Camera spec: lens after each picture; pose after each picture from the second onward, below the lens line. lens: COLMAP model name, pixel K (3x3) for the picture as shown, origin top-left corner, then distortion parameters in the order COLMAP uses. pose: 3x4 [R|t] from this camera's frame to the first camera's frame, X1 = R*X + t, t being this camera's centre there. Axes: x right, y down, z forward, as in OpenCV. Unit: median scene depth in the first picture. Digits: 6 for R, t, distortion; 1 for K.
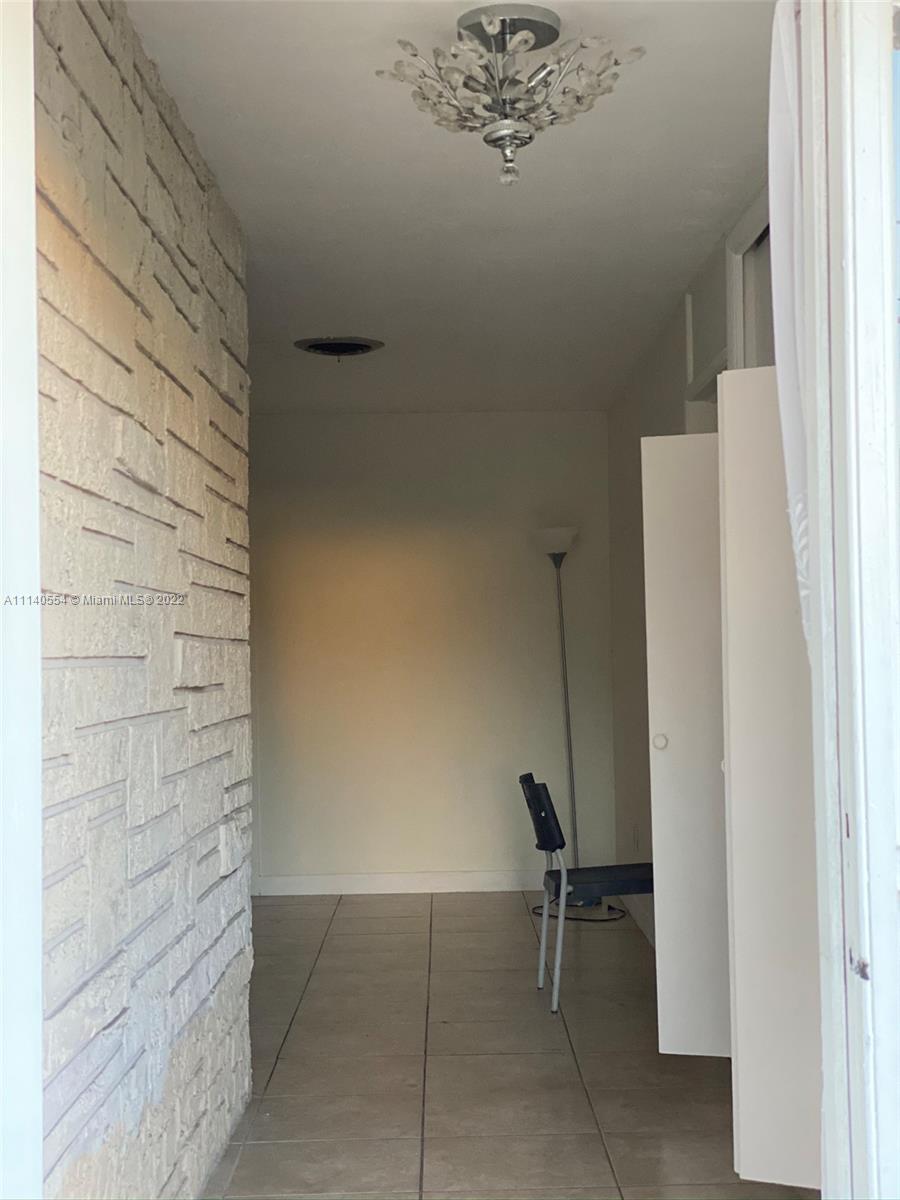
lens RADIAL K [[1815.7, 0, 450.0], [0, 1815.7, 600.0], [0, 0, 1]] dist [0.022634, 0.034119]
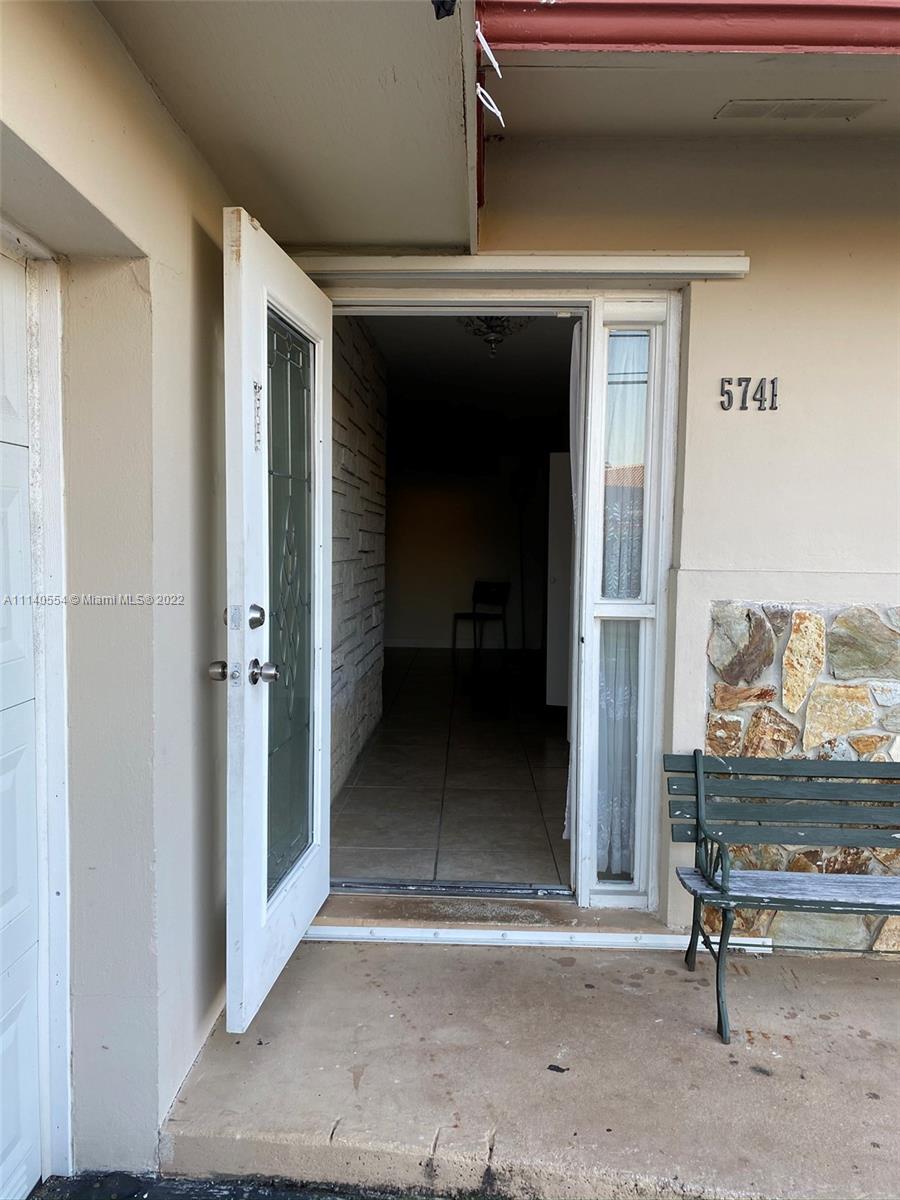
lens RADIAL K [[933.5, 0, 457.1], [0, 933.5, 603.5], [0, 0, 1]] dist [0.028127, -0.005671]
pose [[0.999329, 0.031649, -0.018420, 0.014256], [-0.029798, 0.995190, 0.093322, -0.004868], [0.021285, -0.092711, 0.995466, -0.297144]]
